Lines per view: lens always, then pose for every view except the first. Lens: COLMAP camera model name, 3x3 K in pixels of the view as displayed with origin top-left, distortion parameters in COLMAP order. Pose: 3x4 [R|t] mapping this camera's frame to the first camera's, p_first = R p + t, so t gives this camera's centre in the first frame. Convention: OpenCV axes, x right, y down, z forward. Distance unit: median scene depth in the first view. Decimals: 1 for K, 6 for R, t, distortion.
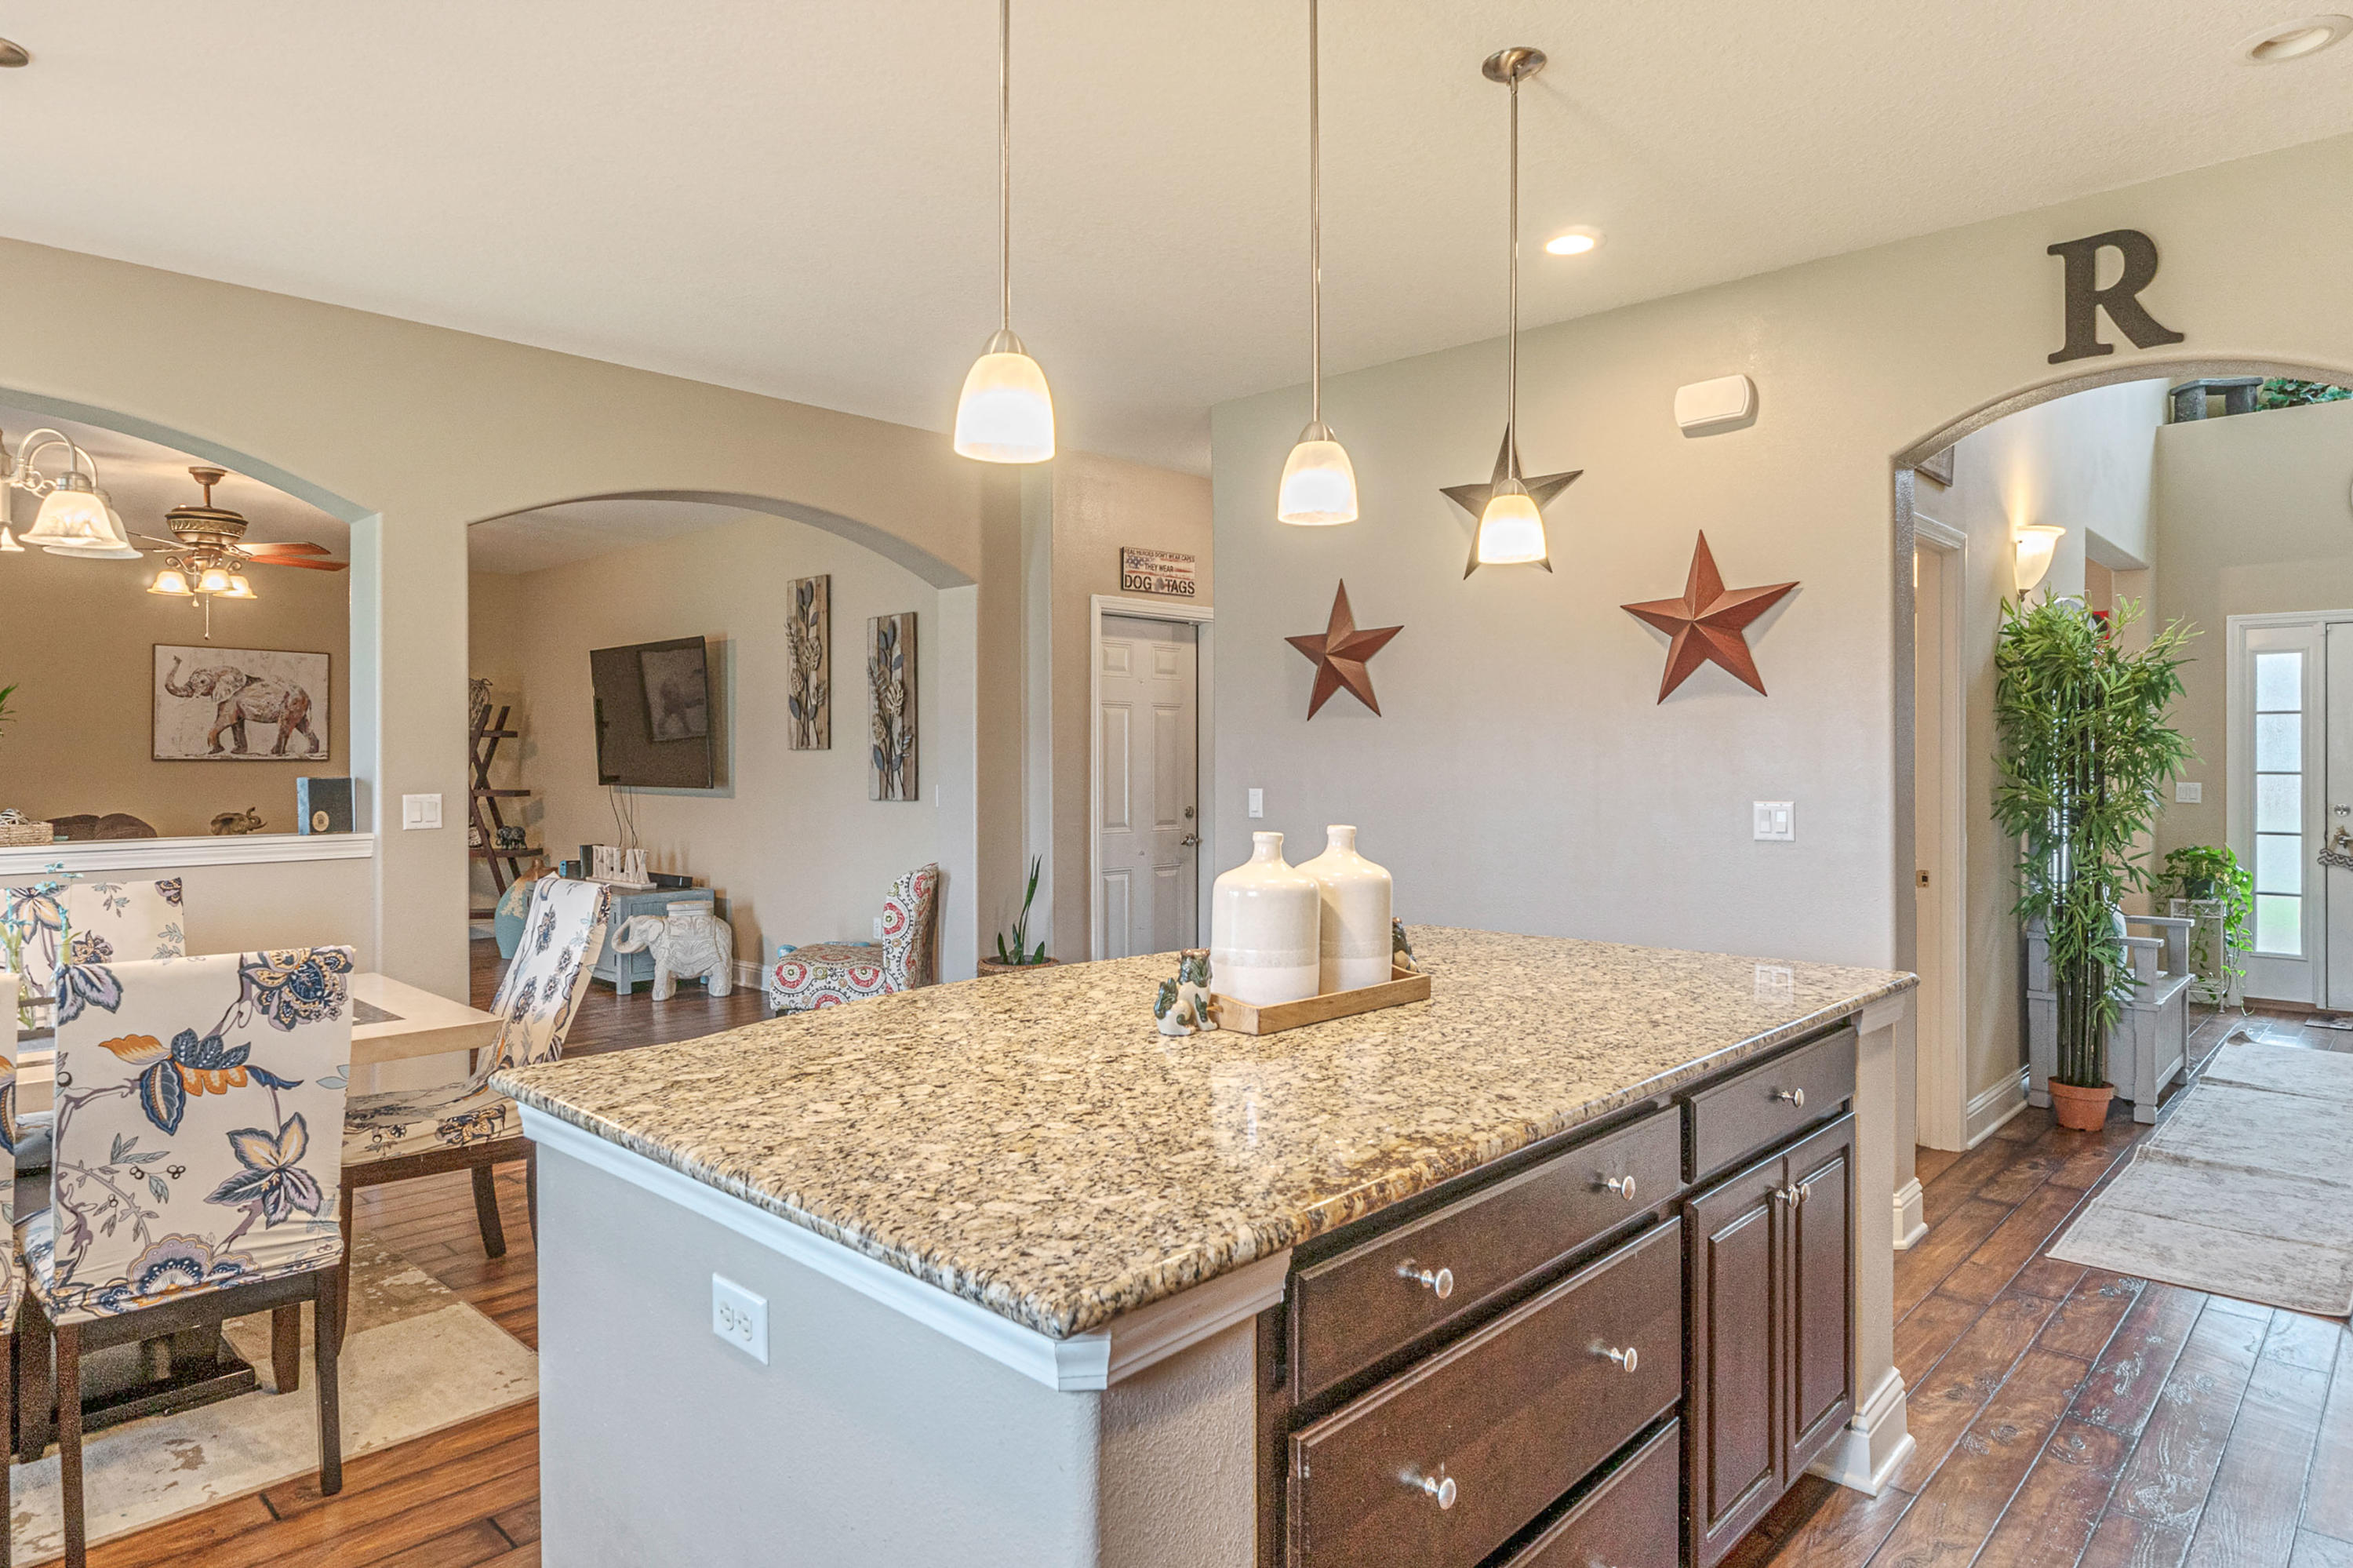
lens RADIAL K [[1354.4, 0, 1148.4], [0, 1354.4, 751.9], [0, 0, 1]] dist [-0.007450, -0.000562]
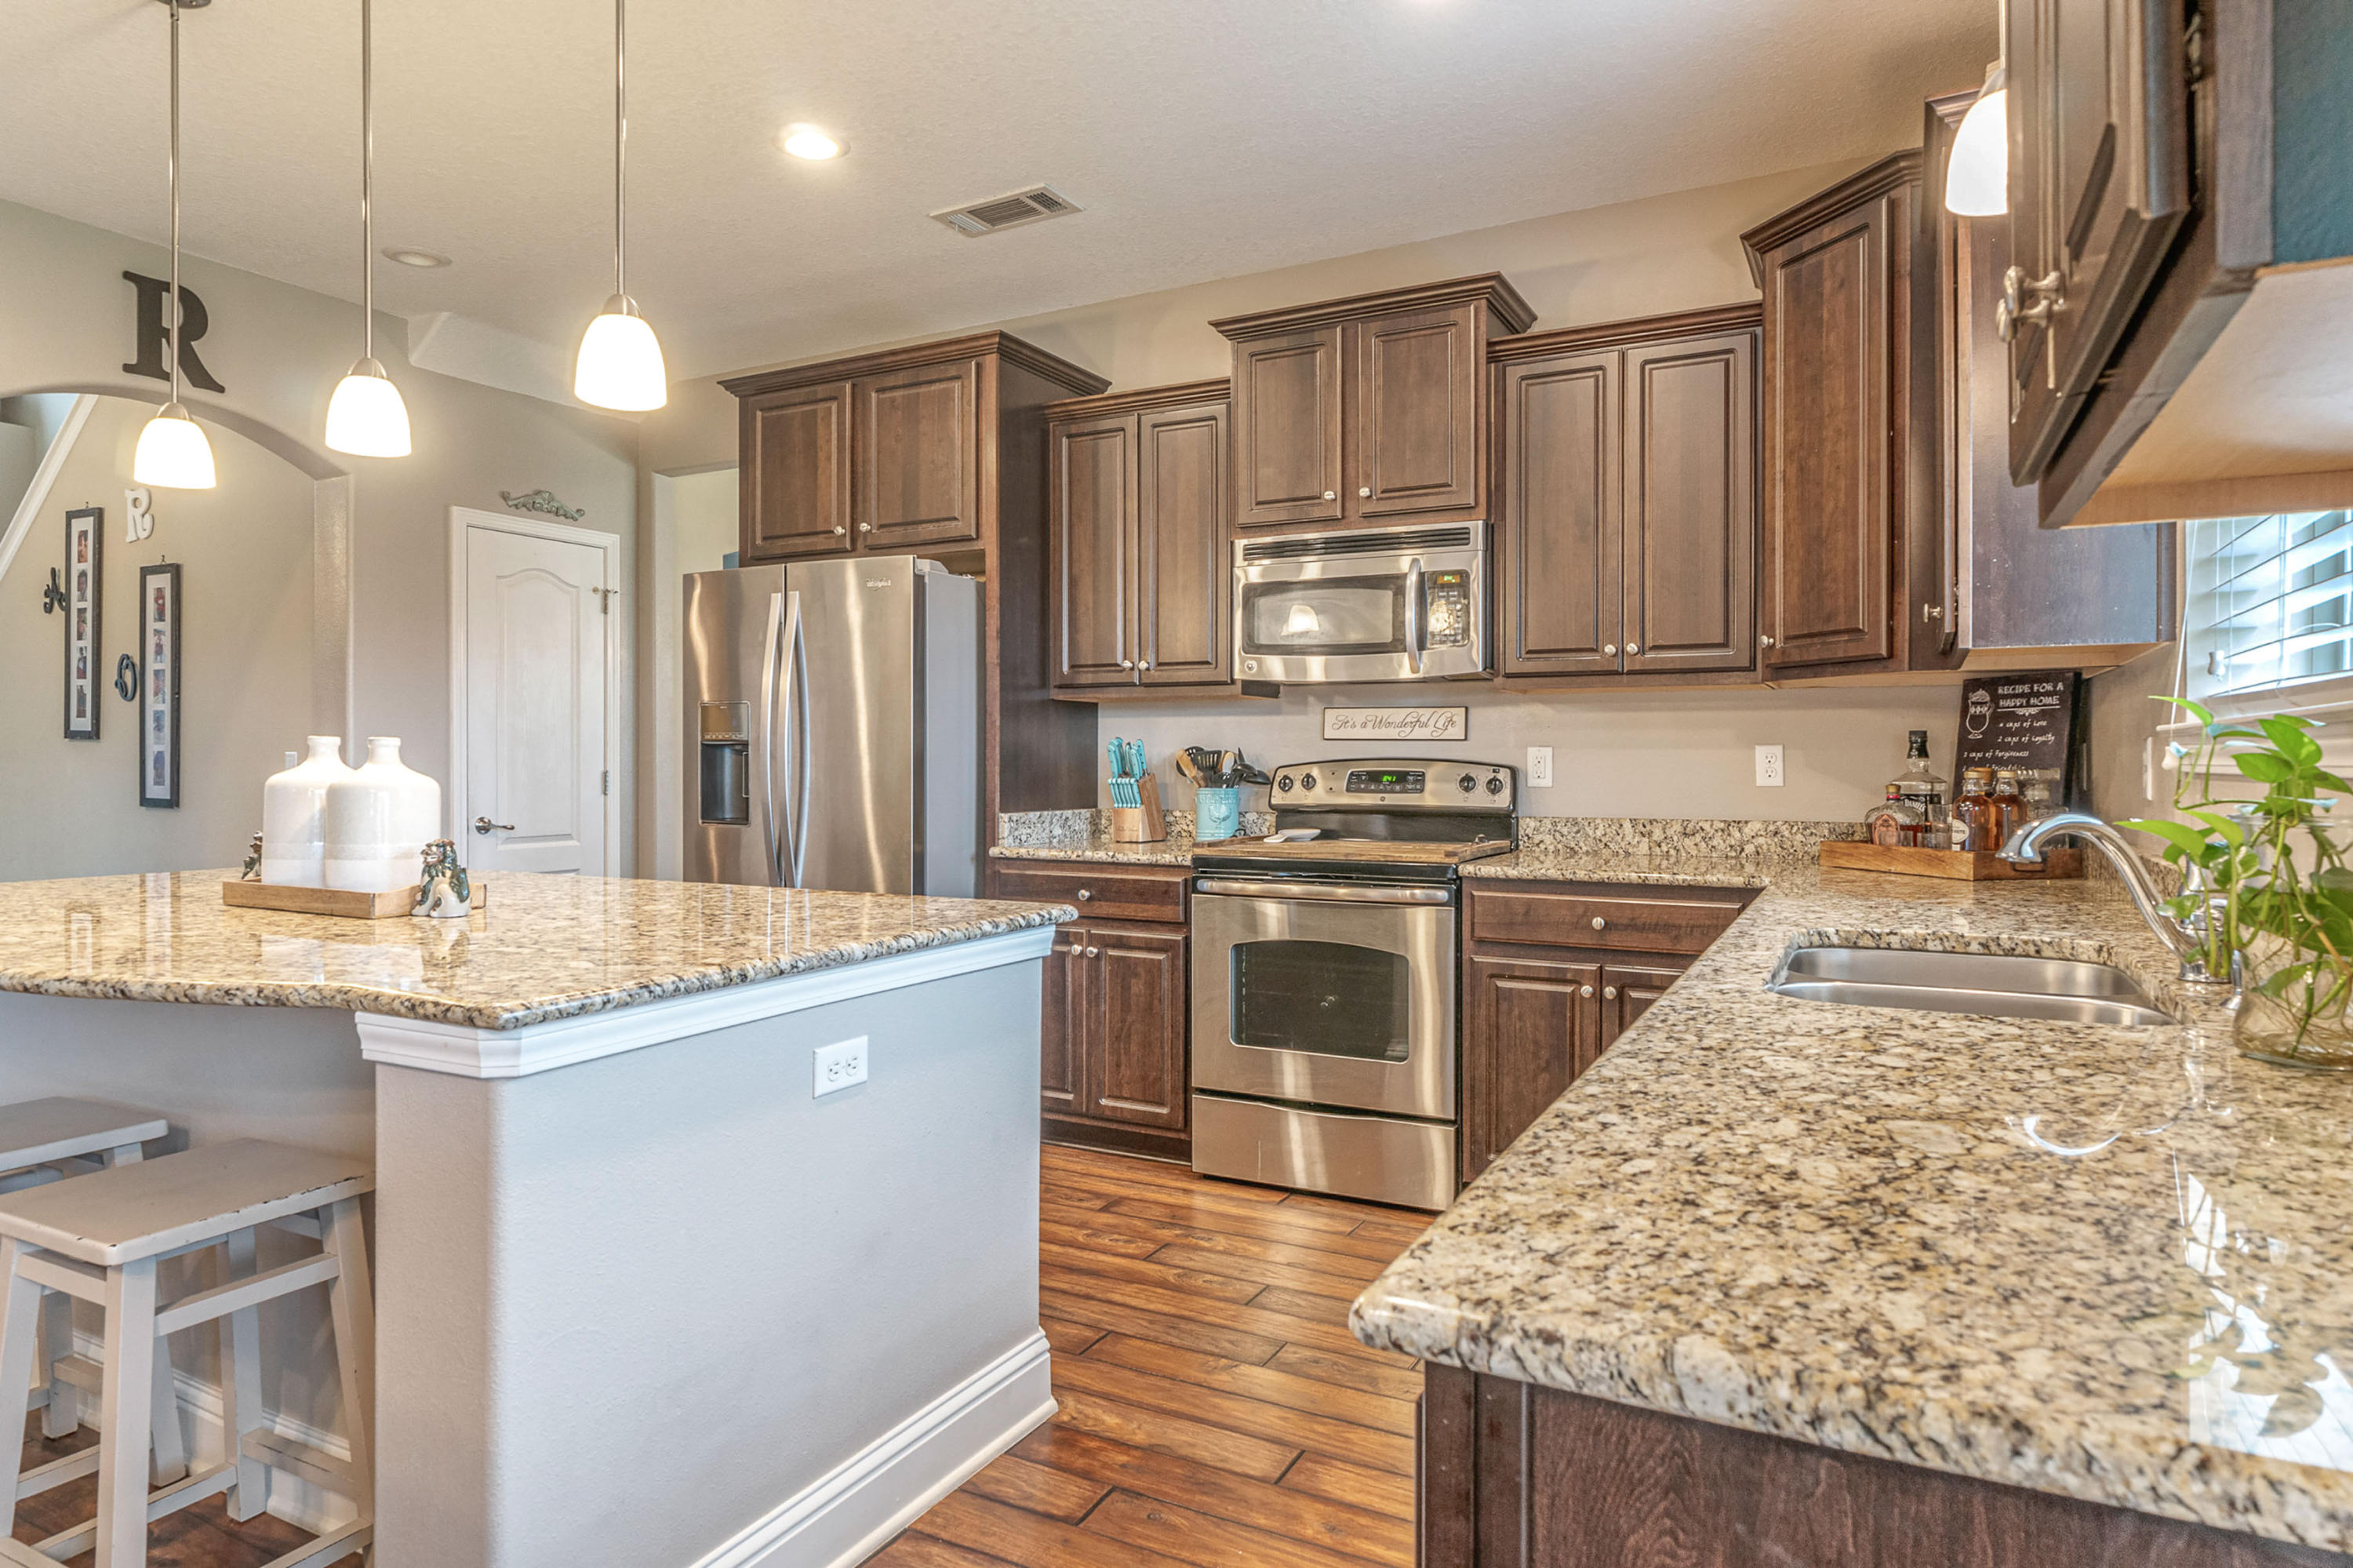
lens RADIAL K [[1354.4, 0, 1157.4], [0, 1354.4, 761.4], [0, 0, 1]] dist [-0.007450, -0.000562]
pose [[-0.278313, 0.002273, 0.960488, -0.492819], [-0.005352, 0.999978, -0.003917, 0.036412], [-0.960475, -0.006231, -0.278295, 0.318574]]
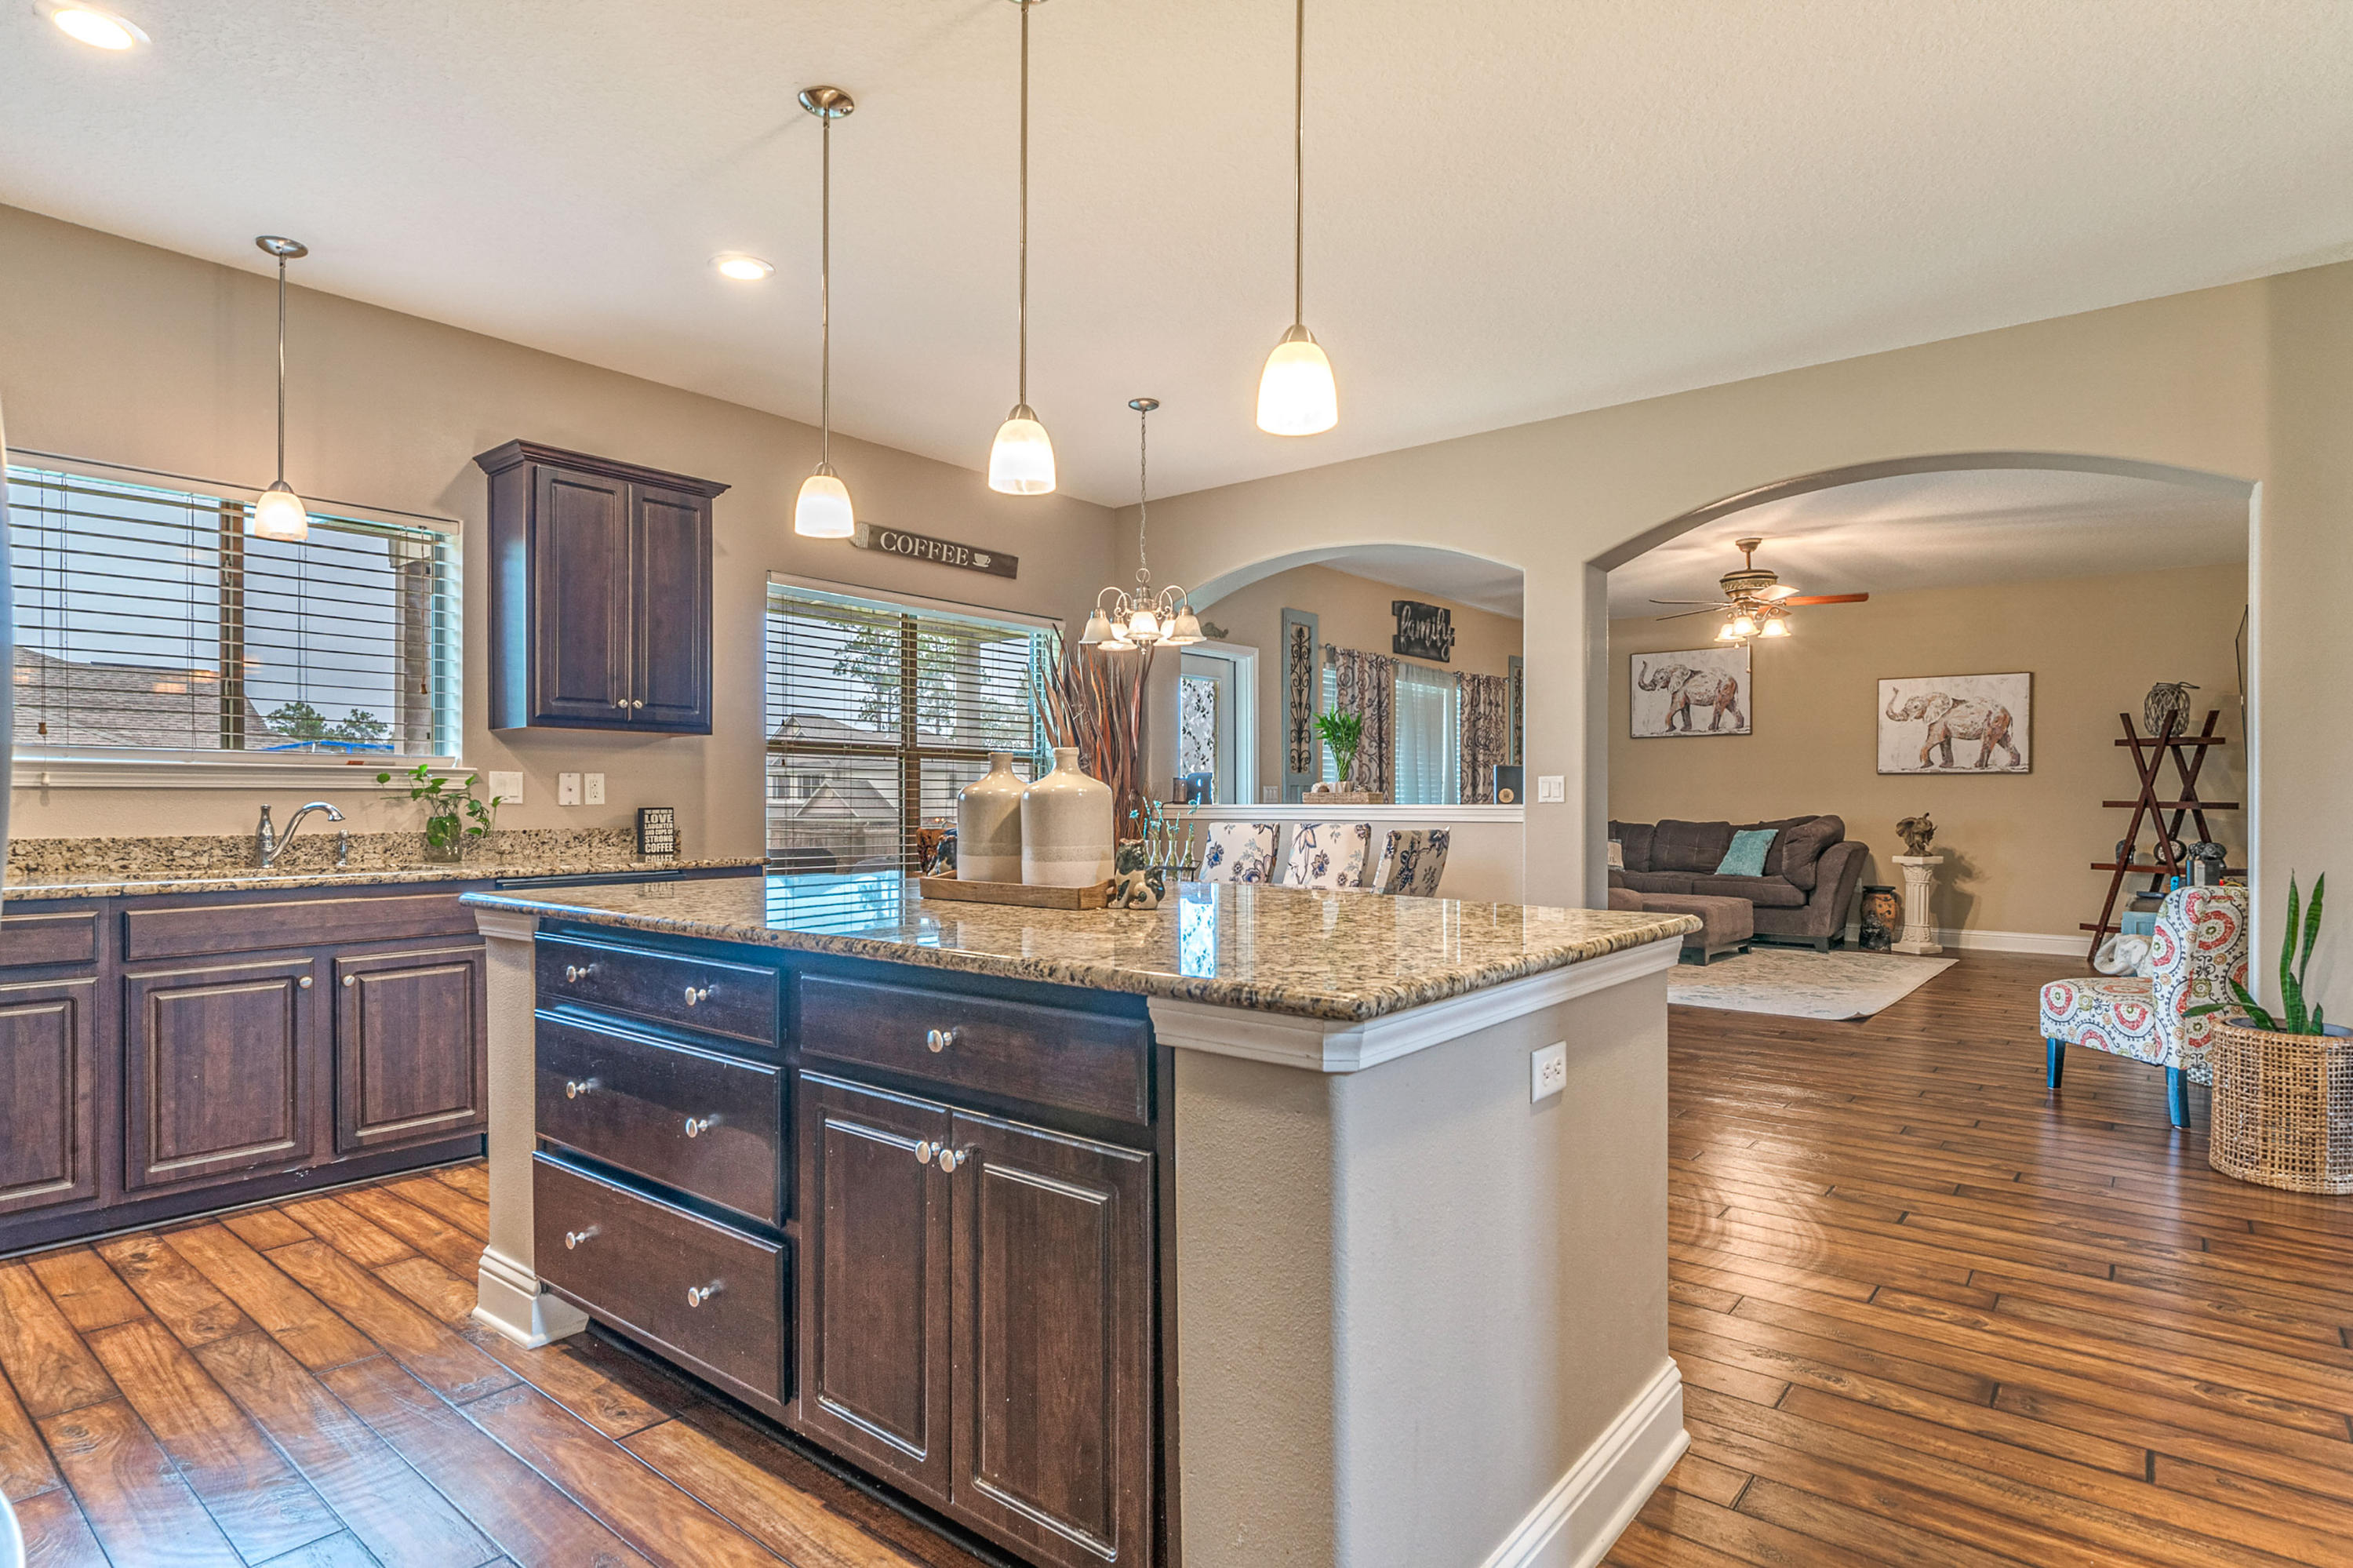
lens RADIAL K [[1252.7, 0, 1155.7], [0, 1252.7, 775.0], [0, 0, 1]] dist [-0.002217, -0.005498]
pose [[0.099925, -0.018548, -0.994822, 0.586625], [0.004068, 0.999825, -0.018232, 0.045570], [0.994987, -0.002225, 0.099983, 0.455425]]
